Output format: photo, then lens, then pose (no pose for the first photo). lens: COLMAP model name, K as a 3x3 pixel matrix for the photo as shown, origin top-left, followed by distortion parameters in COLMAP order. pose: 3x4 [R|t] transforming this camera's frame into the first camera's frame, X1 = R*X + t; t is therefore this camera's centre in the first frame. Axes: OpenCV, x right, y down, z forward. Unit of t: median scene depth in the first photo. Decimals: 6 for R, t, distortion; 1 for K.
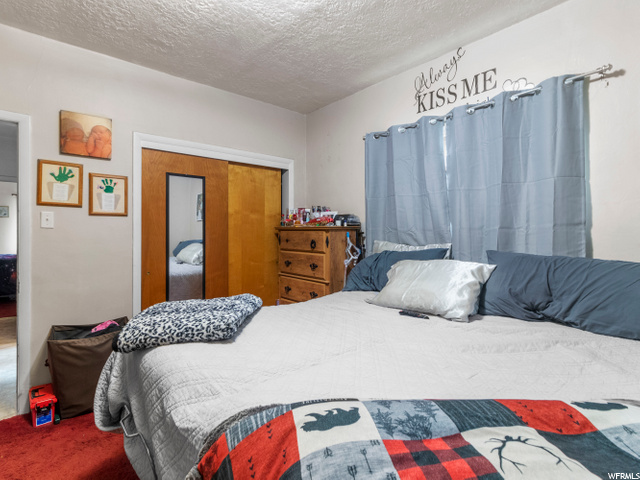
lens RADIAL K [[329.5, 0, 326.7], [0, 329.5, 241.3], [0, 0, 1]] dist [0.000216, 0.000651]
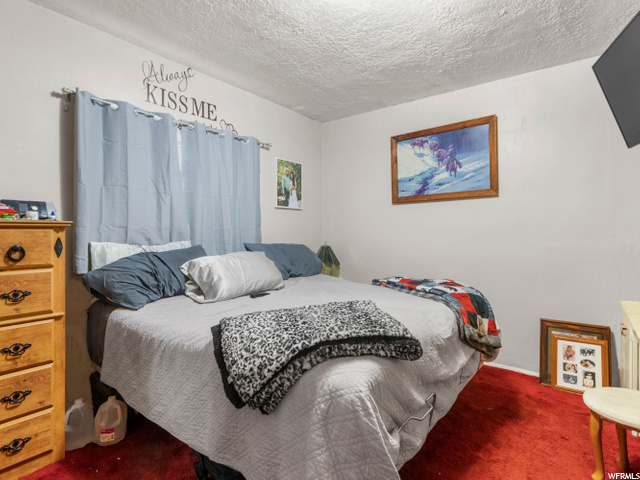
lens RADIAL K [[329.5, 0, 326.7], [0, 329.5, 241.3], [0, 0, 1]] dist [0.000216, 0.000651]
pose [[-0.186763, -0.035108, 0.981778, -0.757071], [0.026059, 0.998833, 0.040676, -0.022881], [-0.982059, 0.033181, -0.185630, 0.708678]]
